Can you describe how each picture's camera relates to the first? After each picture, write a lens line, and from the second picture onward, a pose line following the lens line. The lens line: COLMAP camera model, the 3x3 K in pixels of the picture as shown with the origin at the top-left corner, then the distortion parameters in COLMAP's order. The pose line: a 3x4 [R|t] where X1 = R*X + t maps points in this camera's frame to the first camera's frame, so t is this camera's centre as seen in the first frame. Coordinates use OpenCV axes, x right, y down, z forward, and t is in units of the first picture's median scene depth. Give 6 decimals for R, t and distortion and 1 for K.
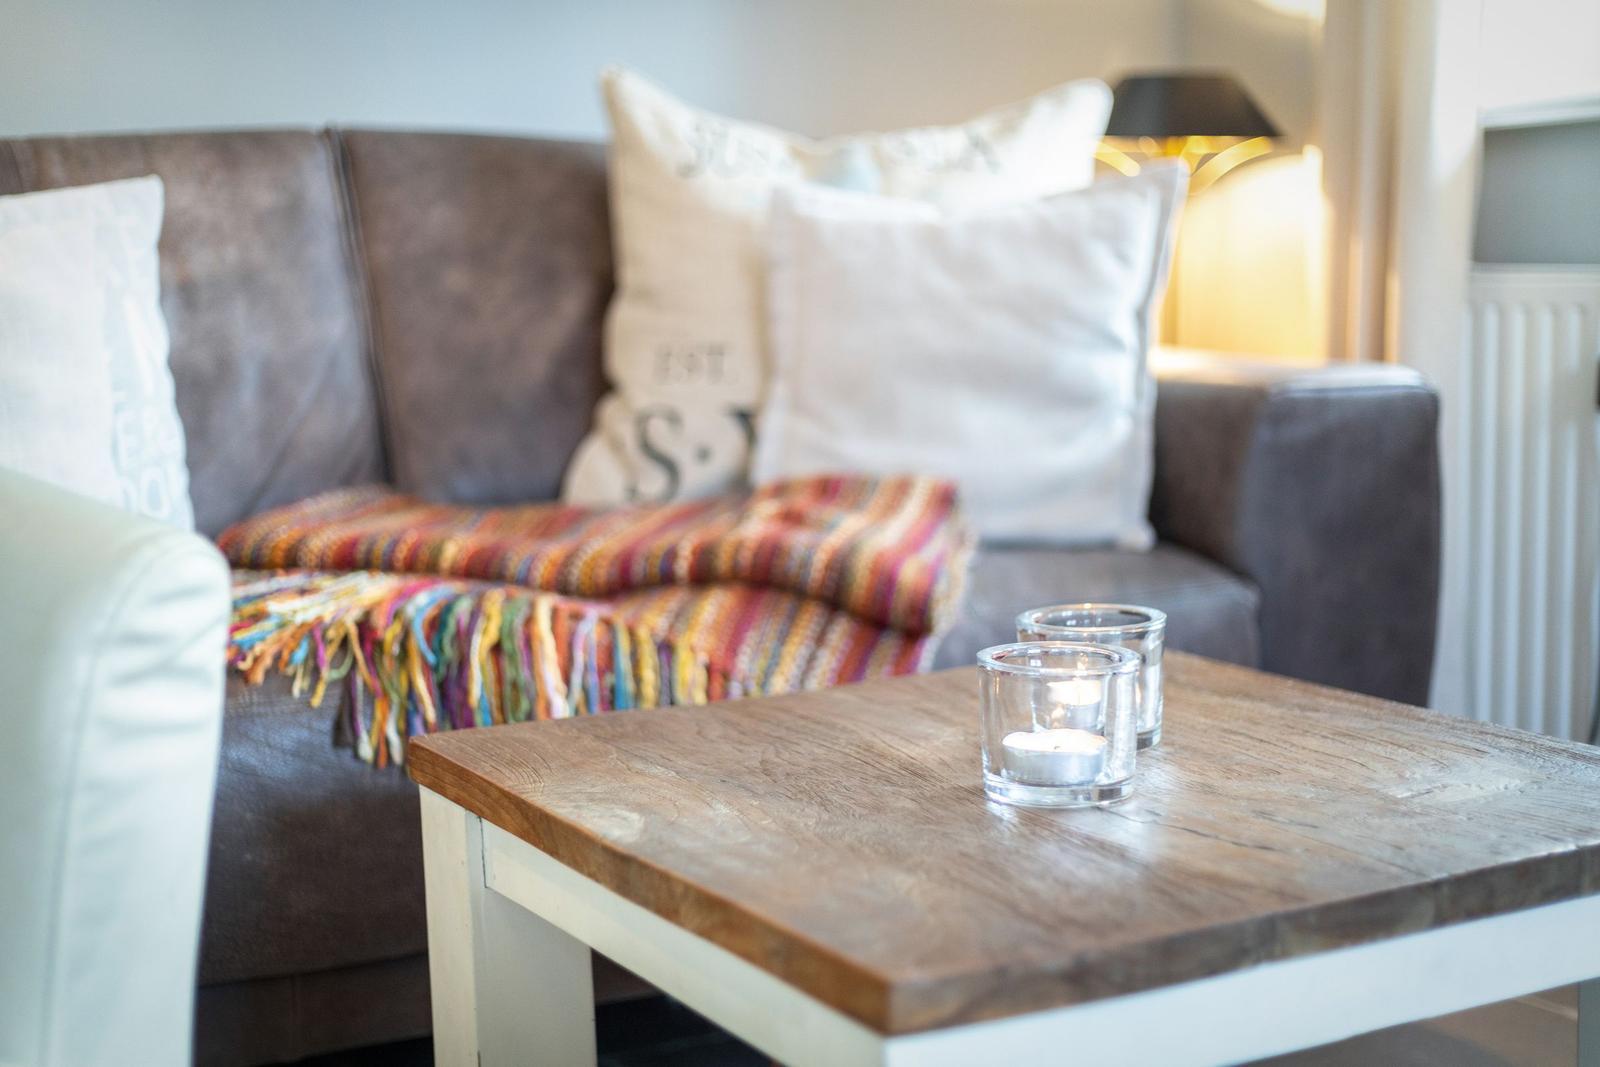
lens RADIAL K [[2340.9, 0, 800.0], [0, 2340.9, 533.5], [0, 0, 1]] dist [-0.018221, -0.047778]
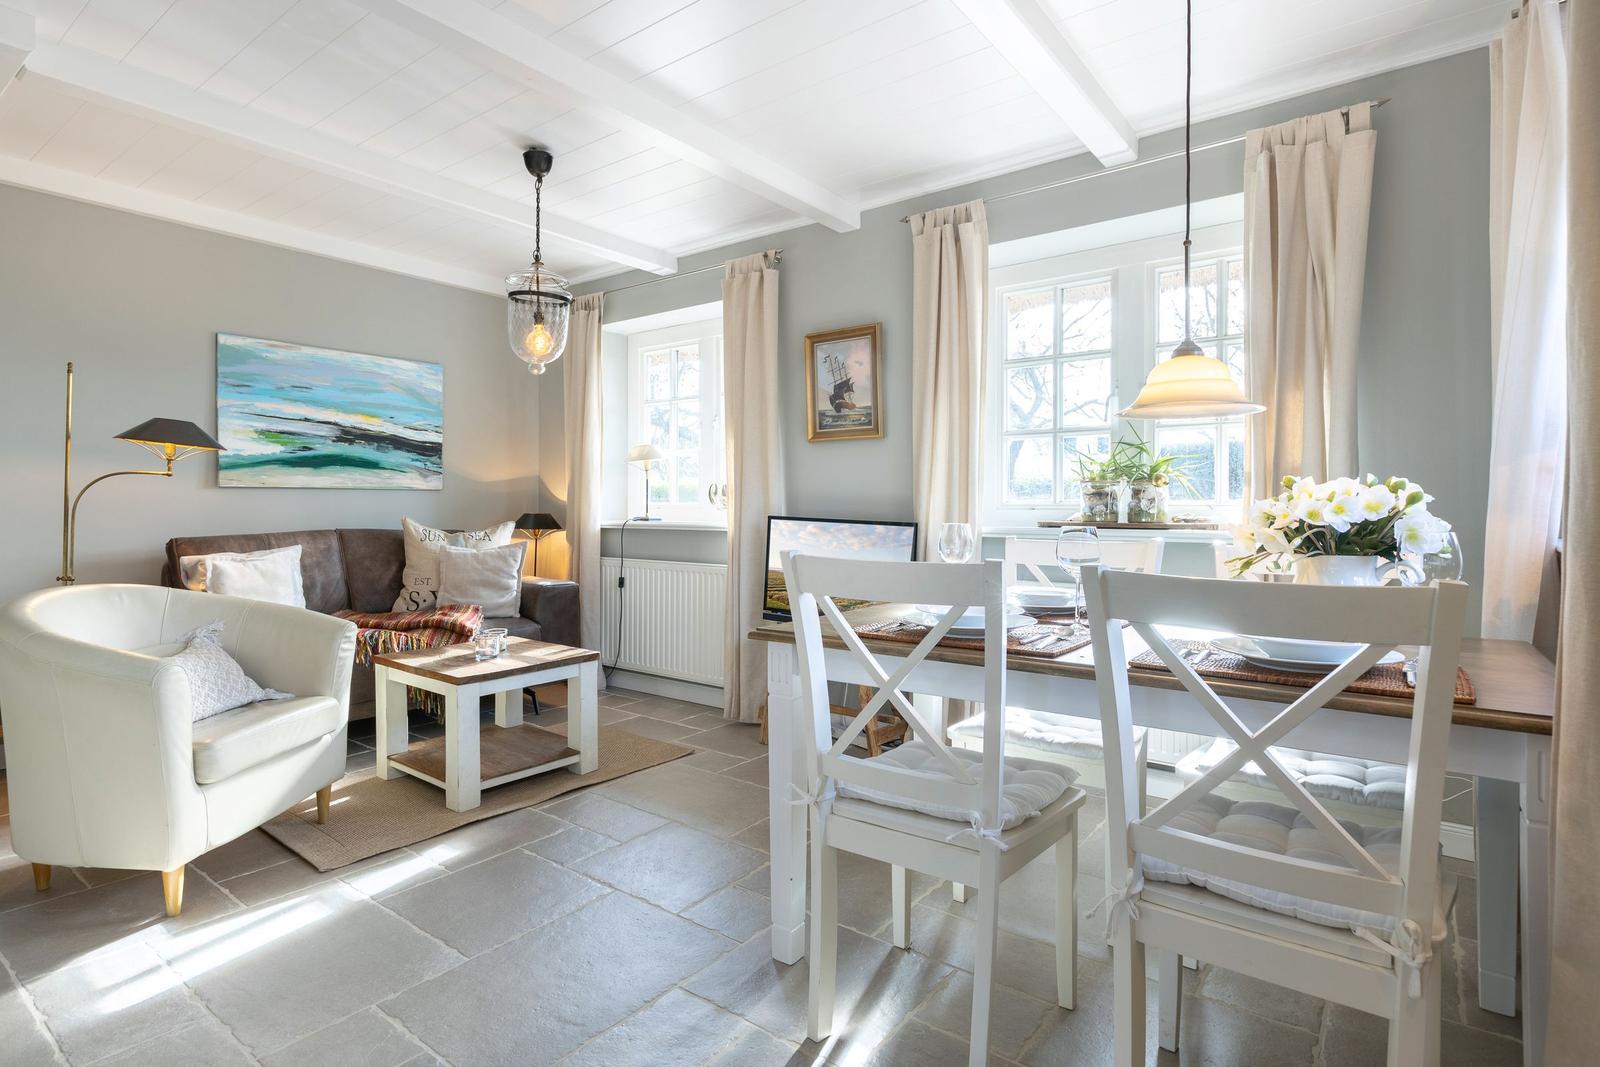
lens RADIAL K [[806.0, 0, 749.5], [0, 806.0, 516.1], [0, 0, 1]] dist [-0.001604, -0.000242]
pose [[0.937064, 0.015105, 0.348831, 0.003754], [0.024263, 0.993832, -0.108212, -0.011925], [-0.348314, 0.109865, 0.930917, -0.806215]]
